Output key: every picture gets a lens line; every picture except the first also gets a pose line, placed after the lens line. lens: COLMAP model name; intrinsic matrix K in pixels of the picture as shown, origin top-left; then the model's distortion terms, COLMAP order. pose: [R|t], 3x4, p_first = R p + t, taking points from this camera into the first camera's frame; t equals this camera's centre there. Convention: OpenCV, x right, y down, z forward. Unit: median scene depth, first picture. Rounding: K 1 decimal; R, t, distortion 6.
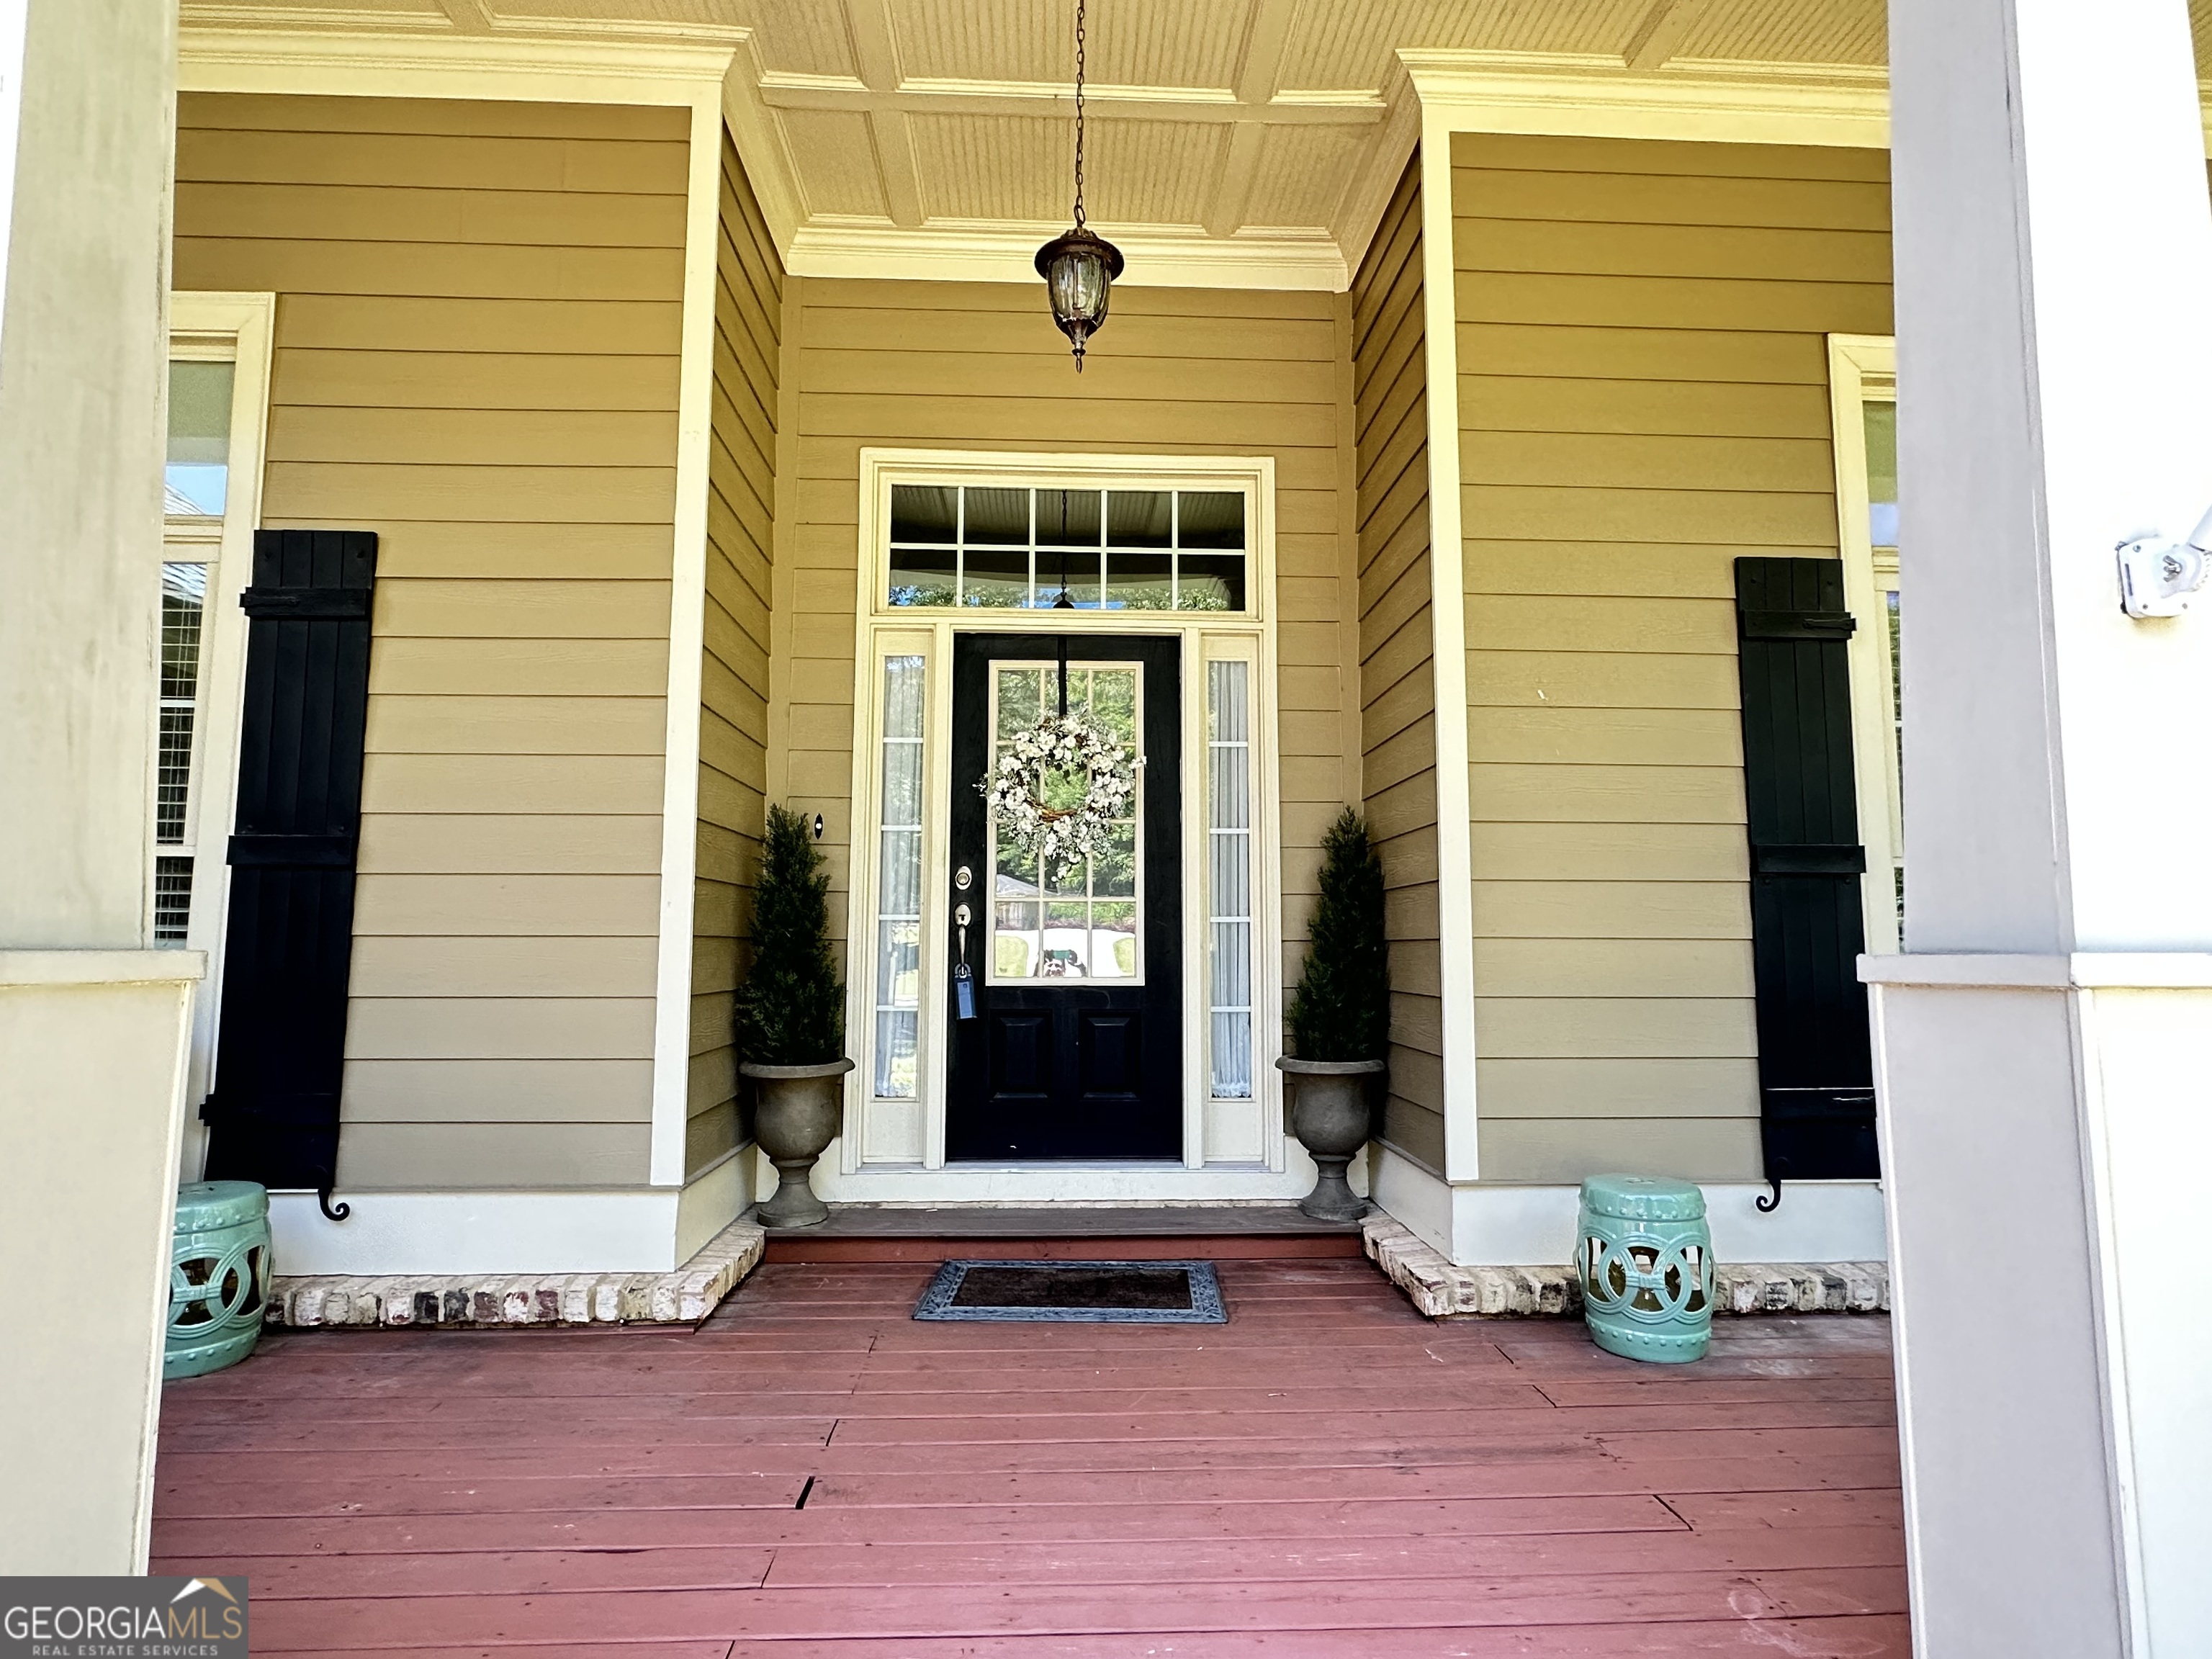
lens RADIAL K [[1189.5, 0, 1096.3], [0, 1189.5, 831.8], [0, 0, 1]] dist [-0.002396, 0.000834]
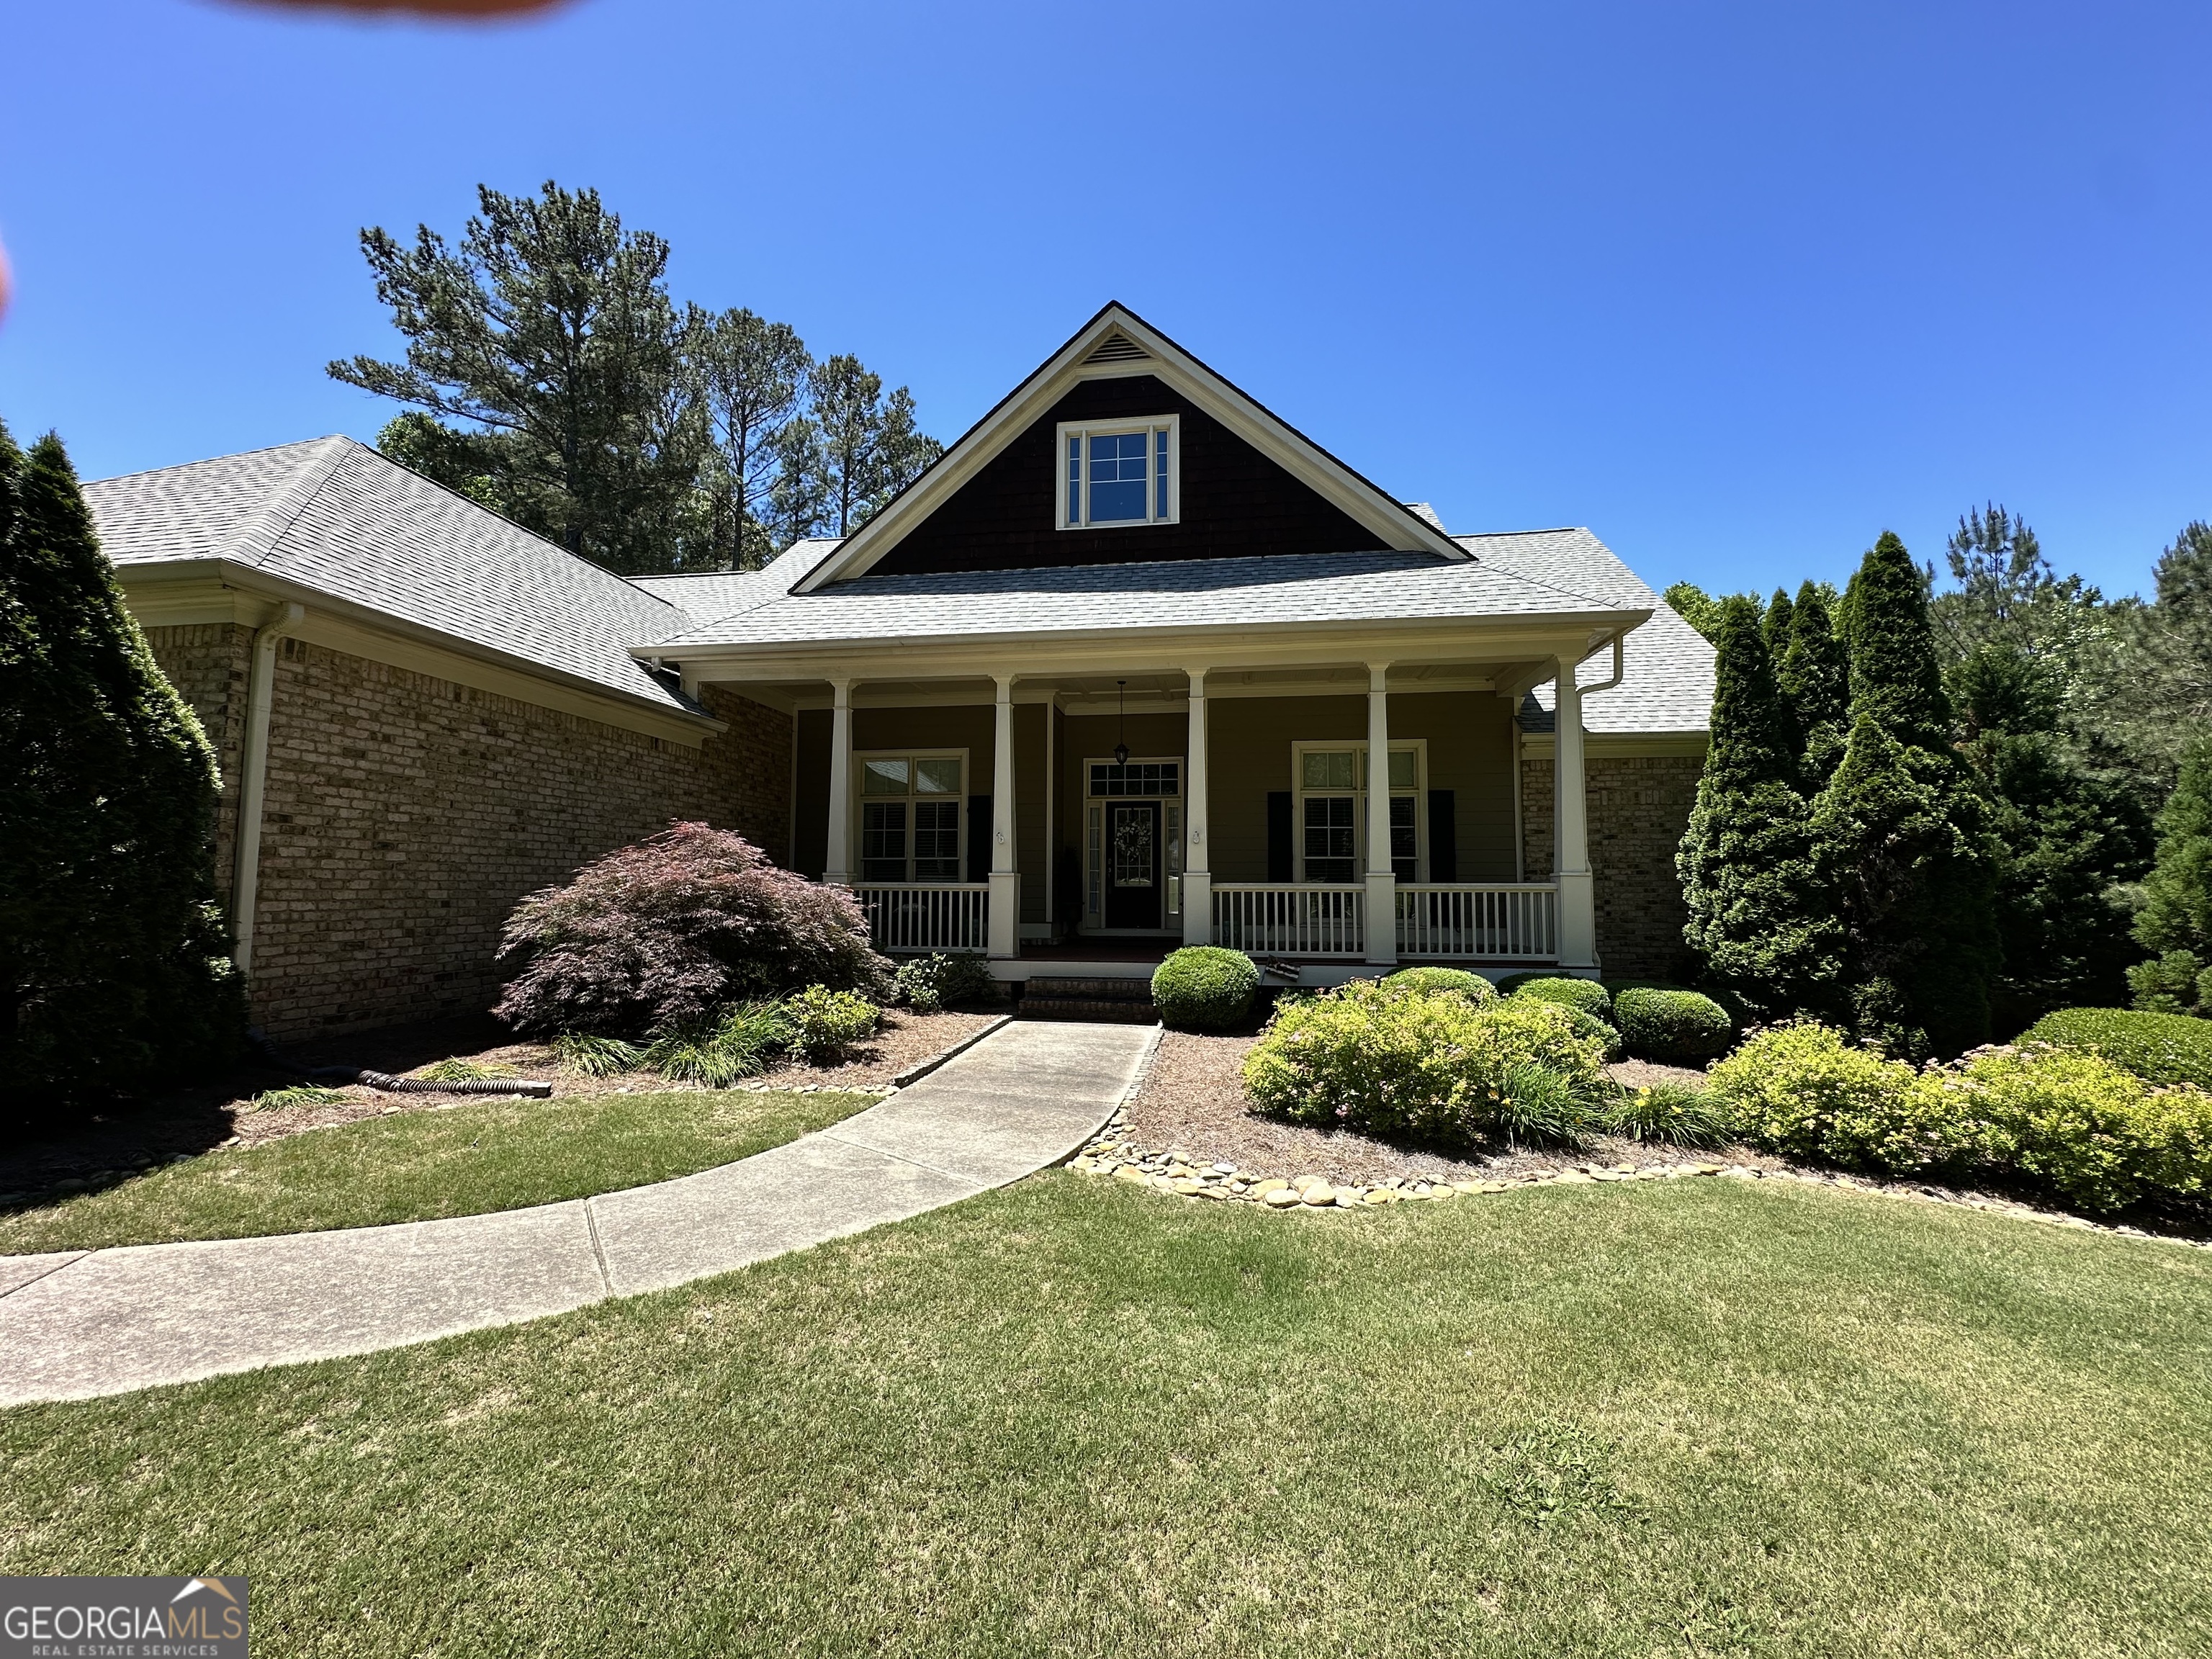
lens RADIAL K [[883.3, 0, 1101.8], [0, 883.3, 830.8], [0, 0, 1]] dist [-0.004863, 0.002400]
pose [[0.982724, -0.012856, -0.184630, 0.440226], [0.016953, 0.999643, 0.020628, -0.132597], [0.184299, -0.023401, 0.982592, -2.064618]]
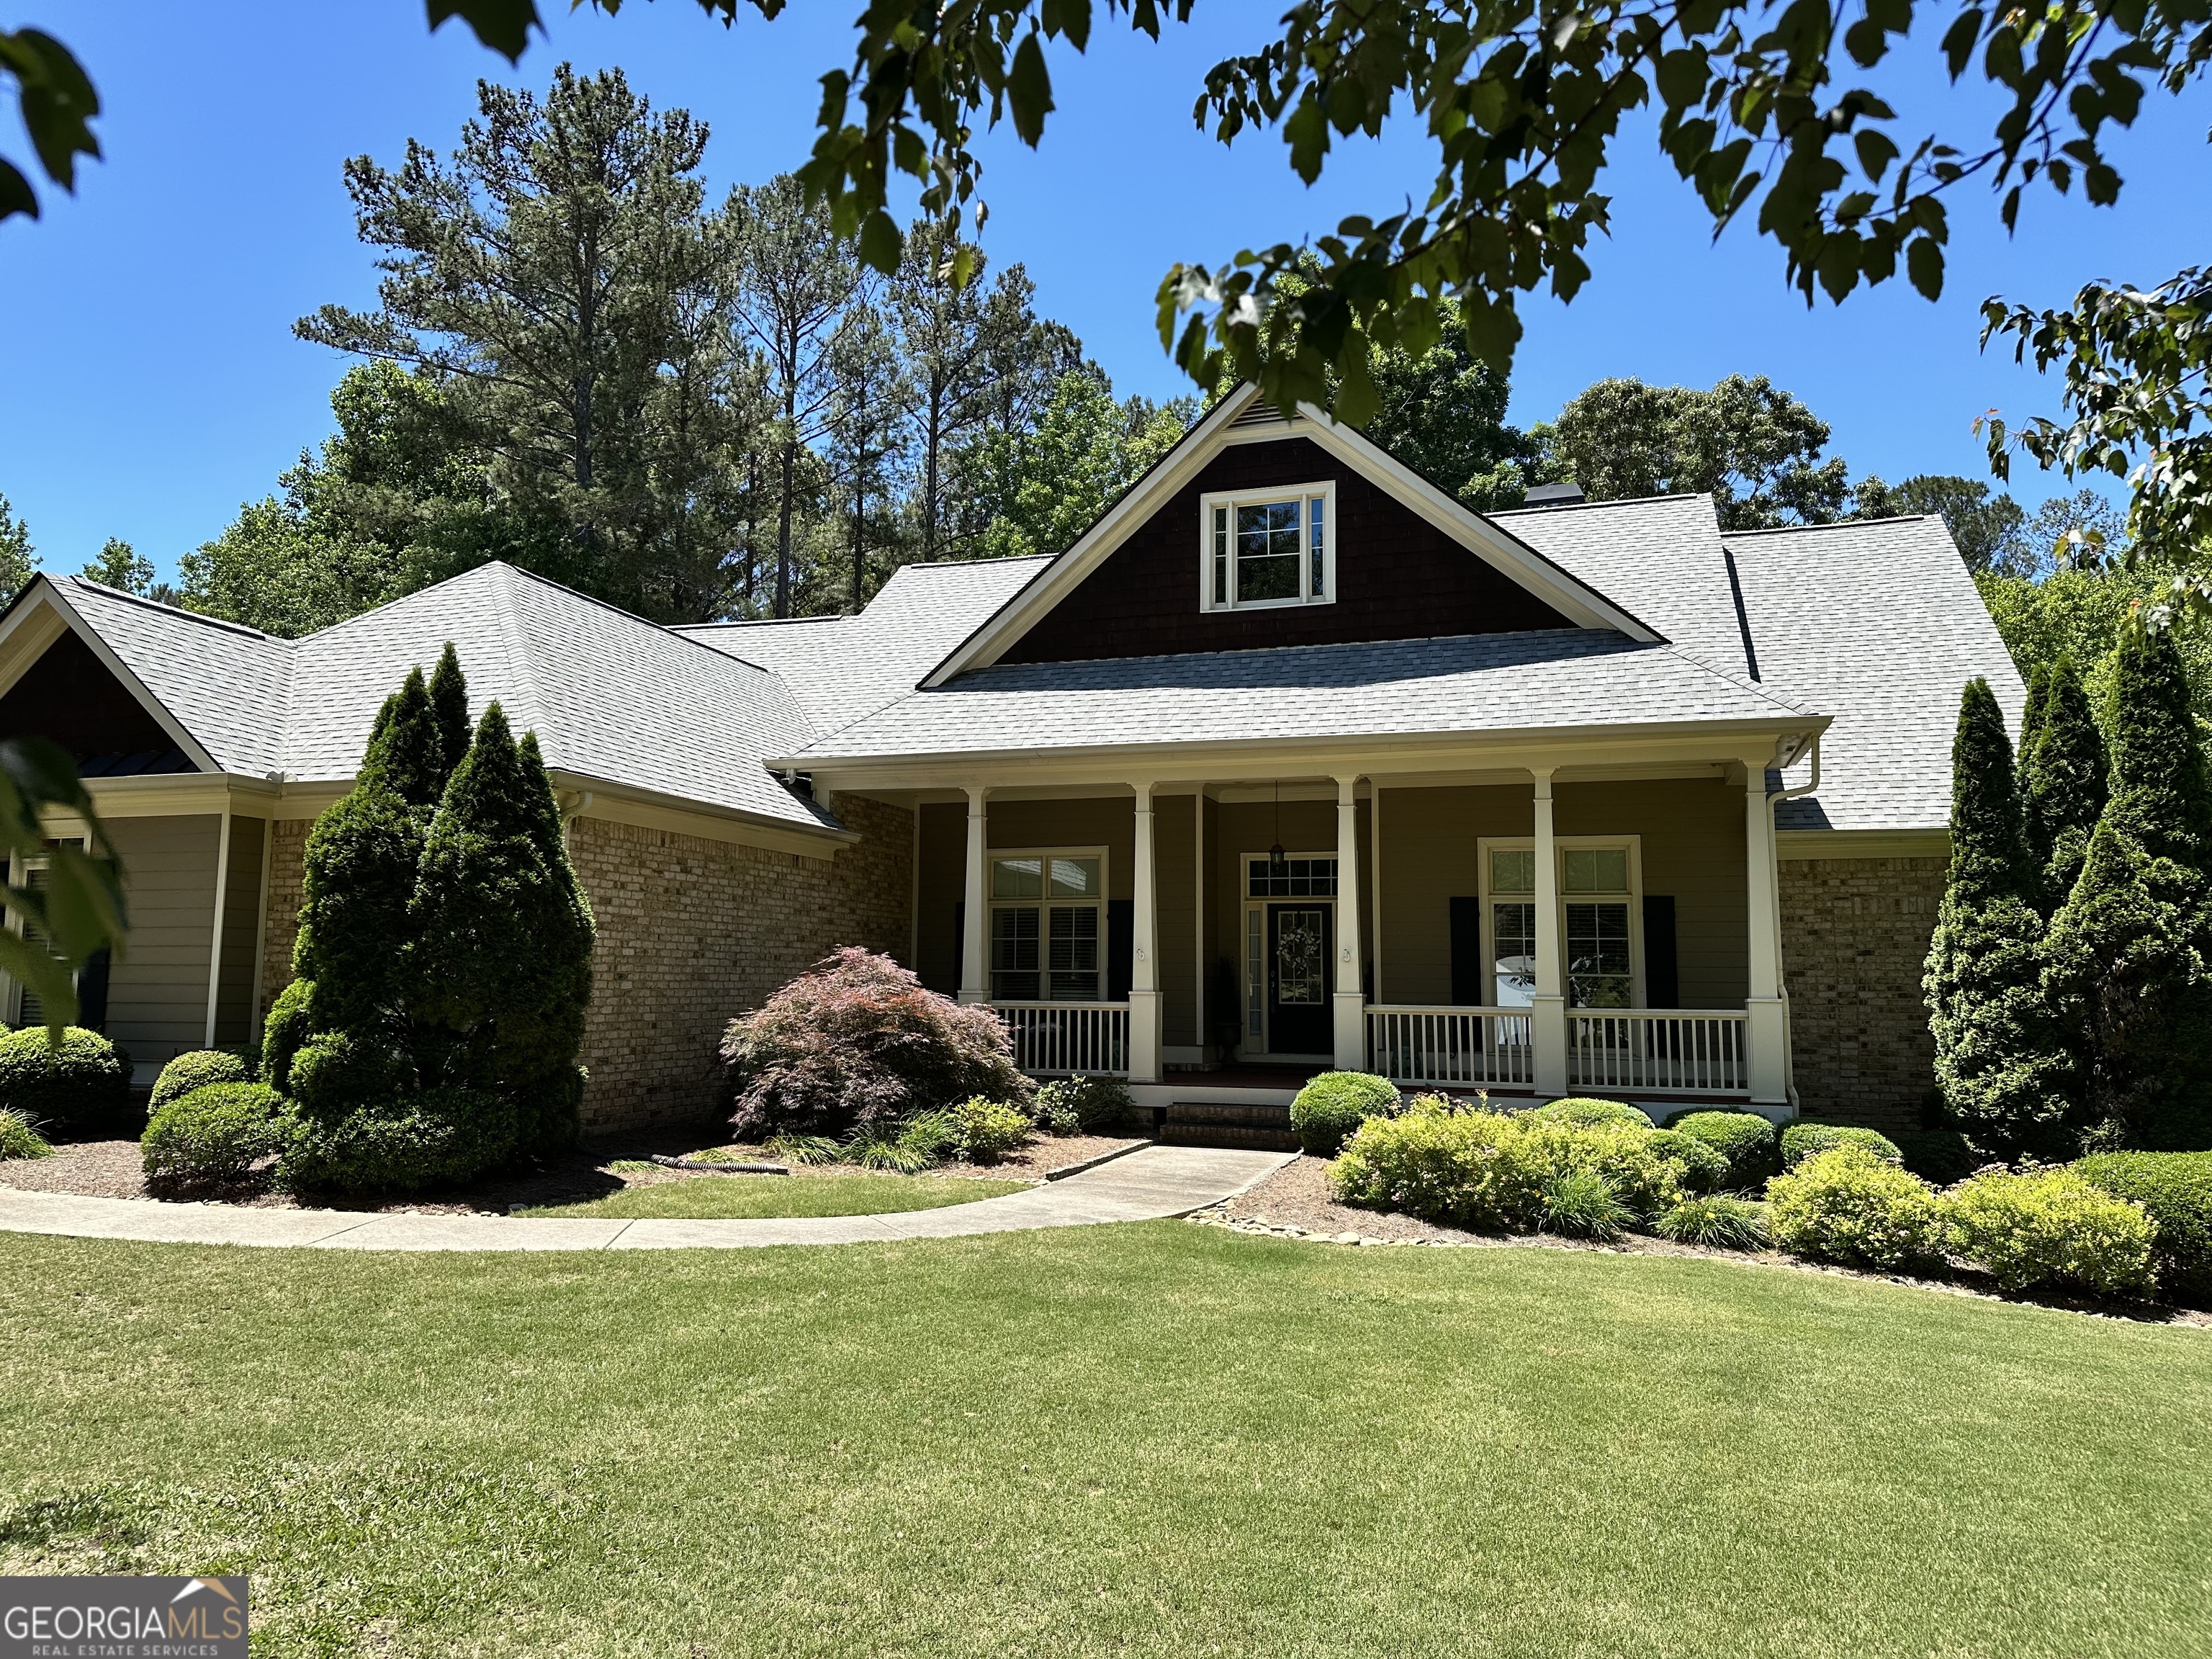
lens RADIAL K [[1544.9, 0, 1094.7], [0, 1544.9, 811.8], [0, 0, 1]] dist [0.074105, -0.074588]
pose [[0.939138, -0.036523, -0.341594, 0.994084], [0.027454, 0.999131, -0.031347, -0.317270], [0.342442, 0.020061, 0.939325, -3.563558]]
